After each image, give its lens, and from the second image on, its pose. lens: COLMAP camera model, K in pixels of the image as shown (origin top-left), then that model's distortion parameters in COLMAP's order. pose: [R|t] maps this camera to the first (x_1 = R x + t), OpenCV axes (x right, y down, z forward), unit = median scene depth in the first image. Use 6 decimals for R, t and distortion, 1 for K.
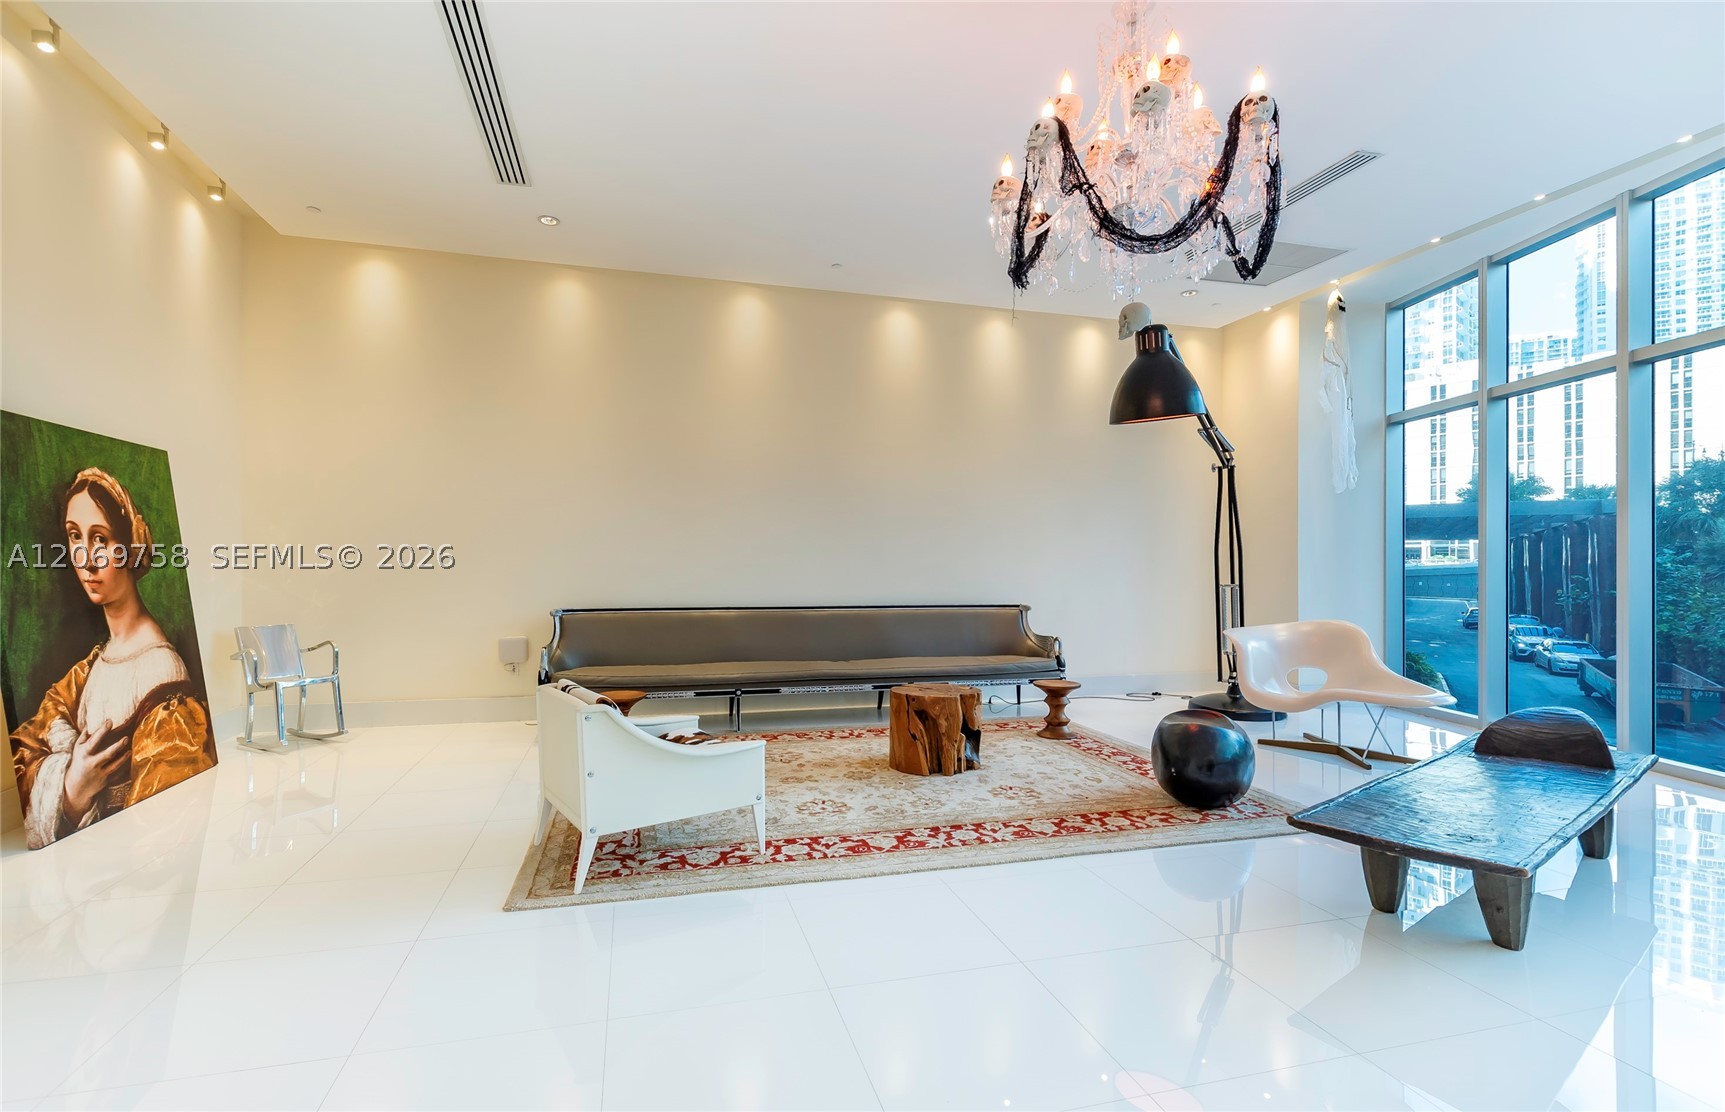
lens RADIAL K [[768.7, 0, 857.5], [0, 768.7, 560.2], [0, 0, 1]] dist [0.002747, 0.000154]
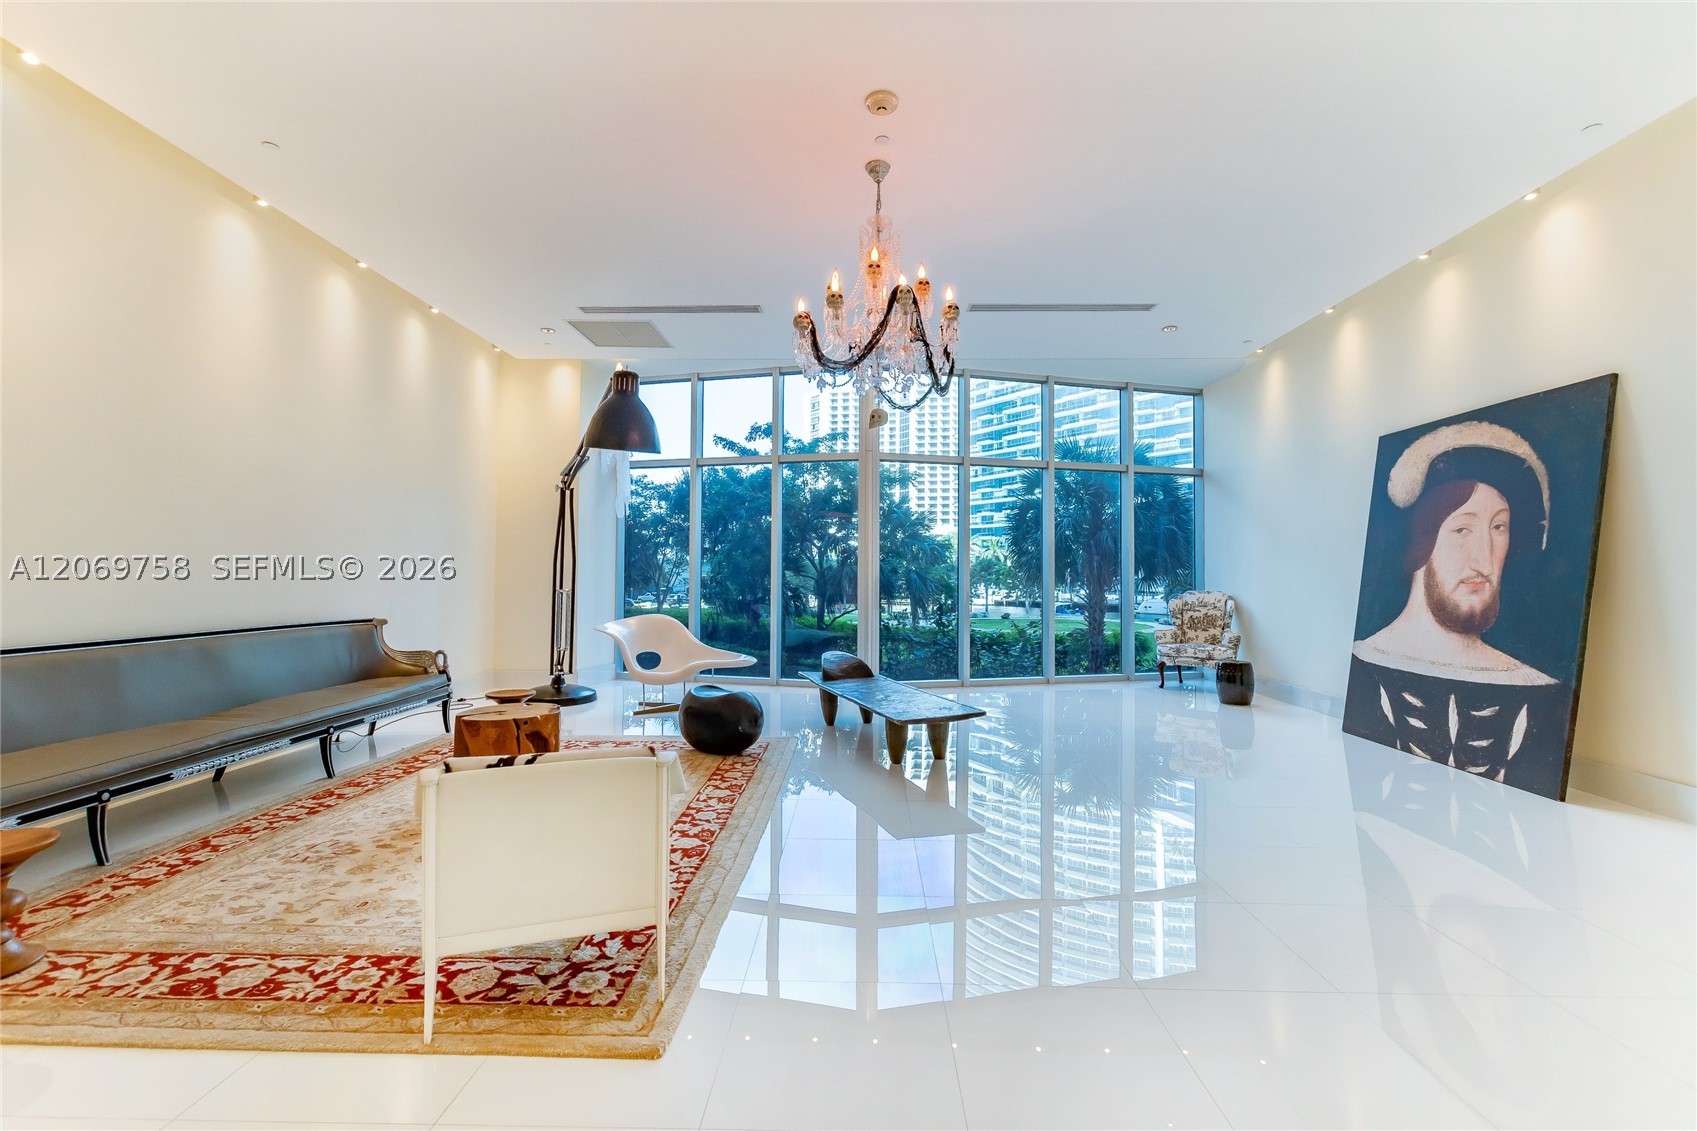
lens RADIAL K [[735.9, 0, 851.1], [0, 735.9, 567.4], [0, 0, 1]] dist [-0.000193, -0.000676]
pose [[0.285666, 0.006522, 0.958307, -0.831828], [-0.008726, 0.999953, -0.004205, -0.001864], [-0.958290, -0.007161, 0.285710, 0.494196]]
